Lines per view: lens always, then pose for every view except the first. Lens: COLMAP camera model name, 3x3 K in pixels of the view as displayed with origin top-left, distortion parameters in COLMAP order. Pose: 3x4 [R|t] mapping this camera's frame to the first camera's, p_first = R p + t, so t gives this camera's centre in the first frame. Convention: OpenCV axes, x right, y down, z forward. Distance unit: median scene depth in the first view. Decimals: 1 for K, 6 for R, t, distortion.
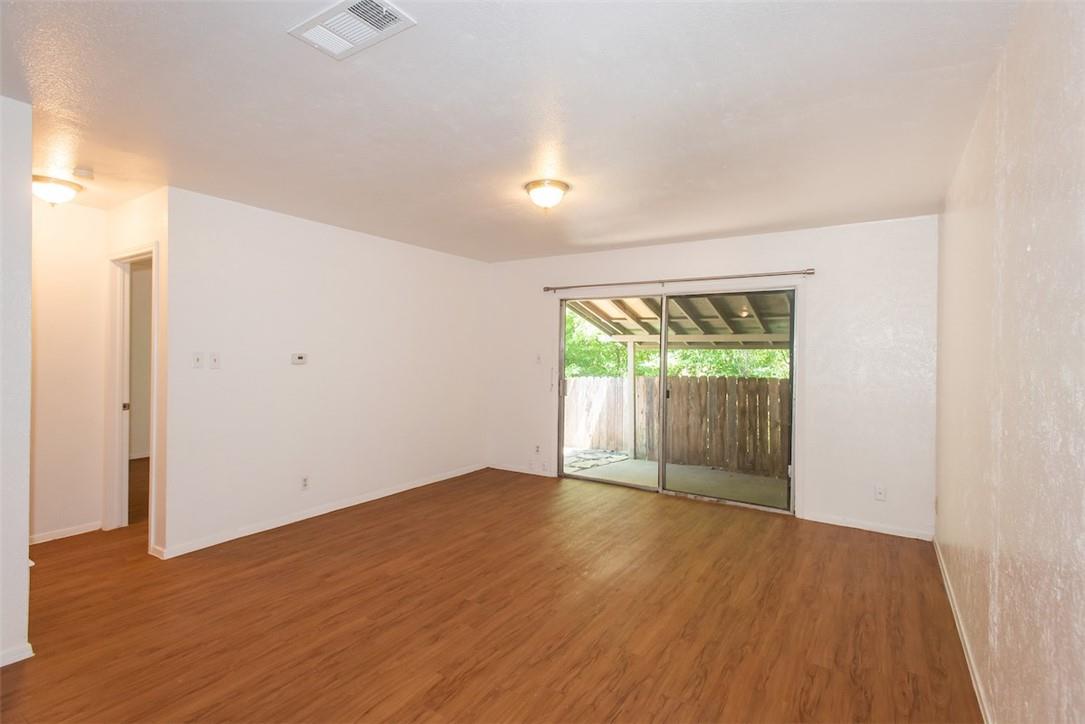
lens RADIAL K [[506.2, 0, 556.9], [0, 506.2, 365.6], [0, 0, 1]] dist [0.009545, -0.000254]
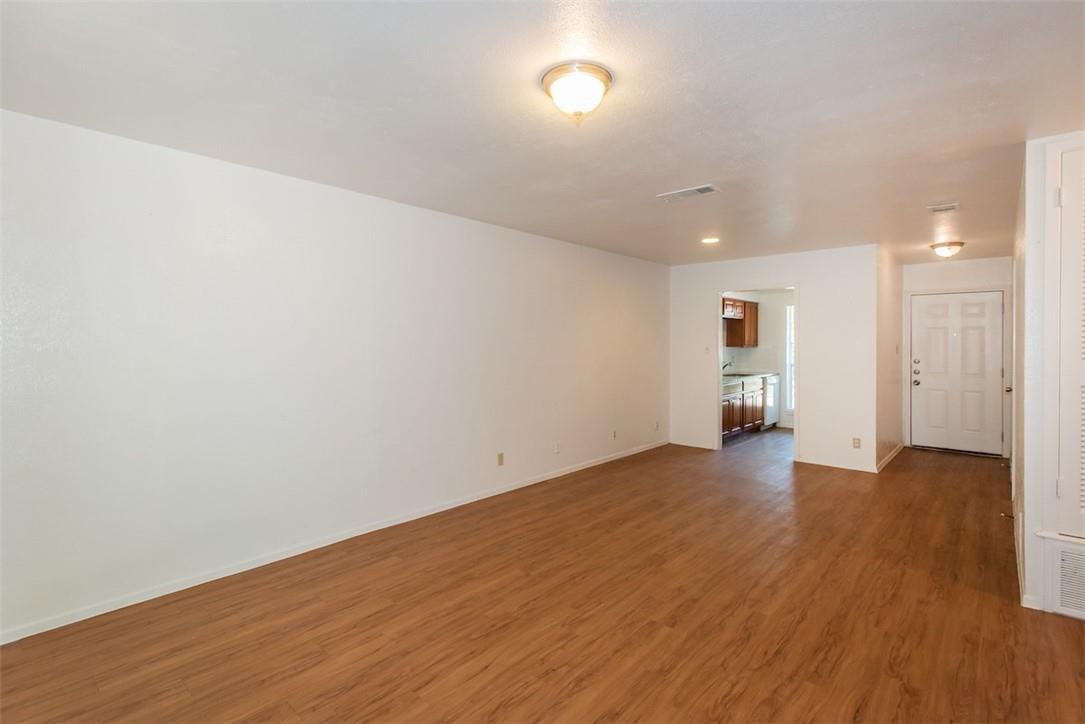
lens RADIAL K [[506.2, 0, 556.9], [0, 506.2, 365.6], [0, 0, 1]] dist [0.009545, -0.000254]
pose [[-0.988420, -0.019217, 0.150521, -0.092591], [-0.008849, 0.997560, 0.069248, -0.040440], [-0.151485, 0.067114, -0.986179, 1.615427]]
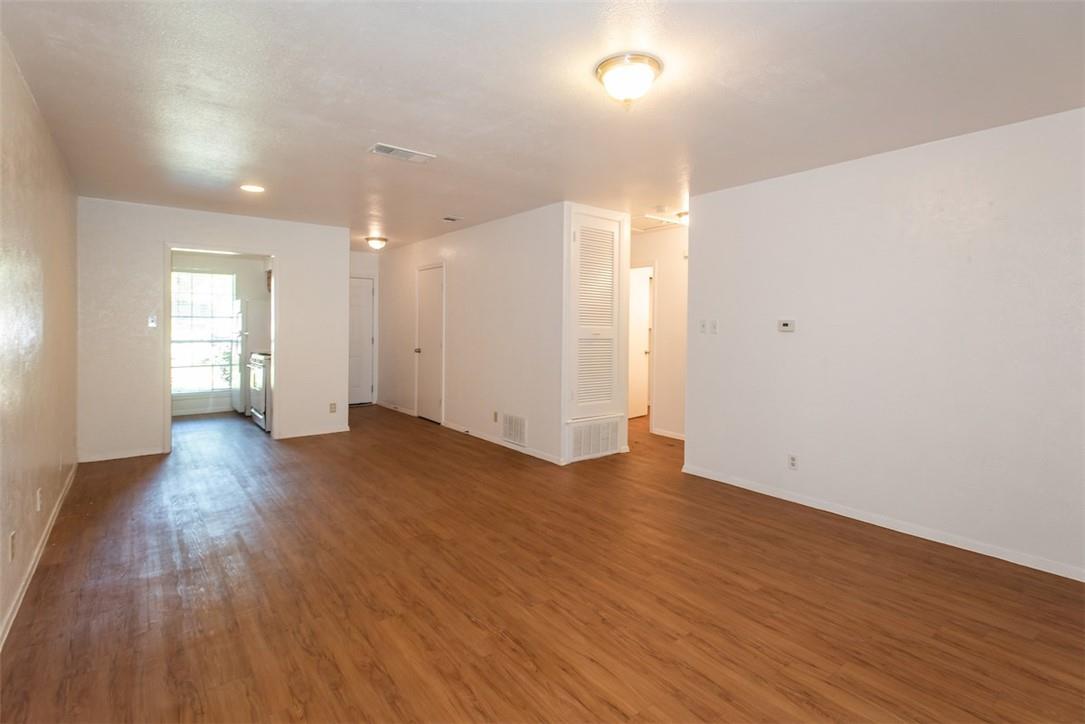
lens RADIAL K [[519.0, 0, 537.6], [0, 519.0, 333.9], [0, 0, 1]] dist [0.003497, 0.000045]
pose [[-0.342452, 0.001400, -0.939534, 0.694562], [-0.035972, 0.999246, 0.014601, 0.004821], [0.938847, 0.038797, -0.342143, 1.136284]]
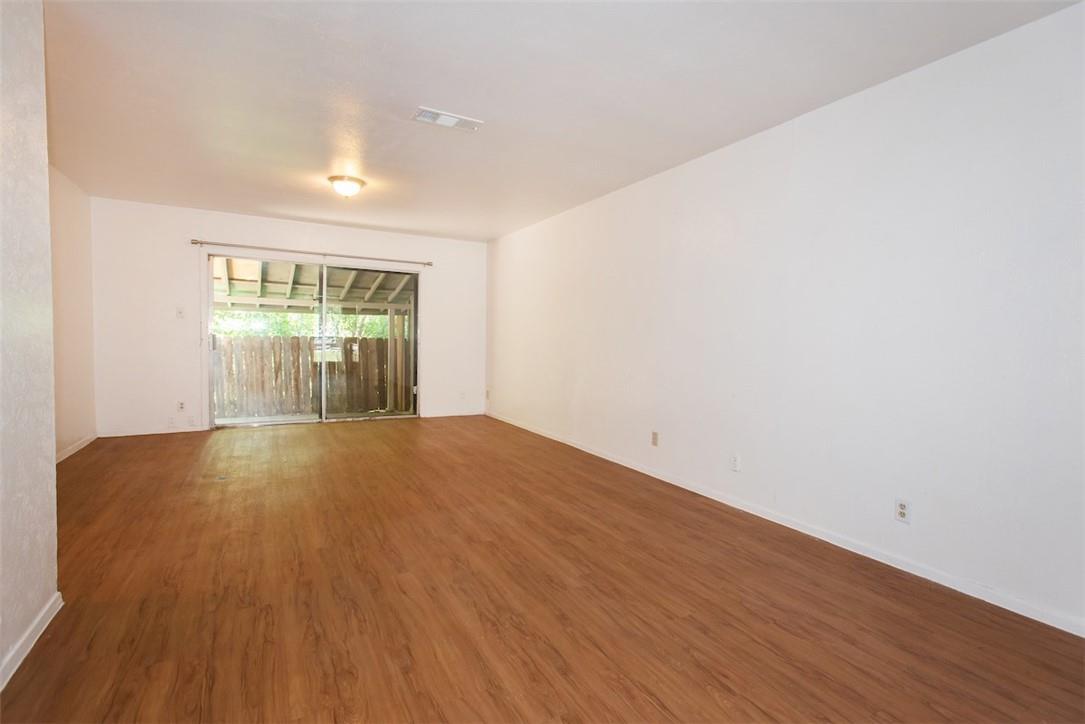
lens RADIAL K [[508.6, 0, 542.5], [0, 508.6, 362.0], [0, 0, 1]] dist [0.012318, -0.000400]
pose [[0.479931, -0.045071, 0.876148, -0.990670], [0.006542, 0.998836, 0.047799, 0.067837], [-0.877282, -0.017209, 0.479667, -0.134851]]
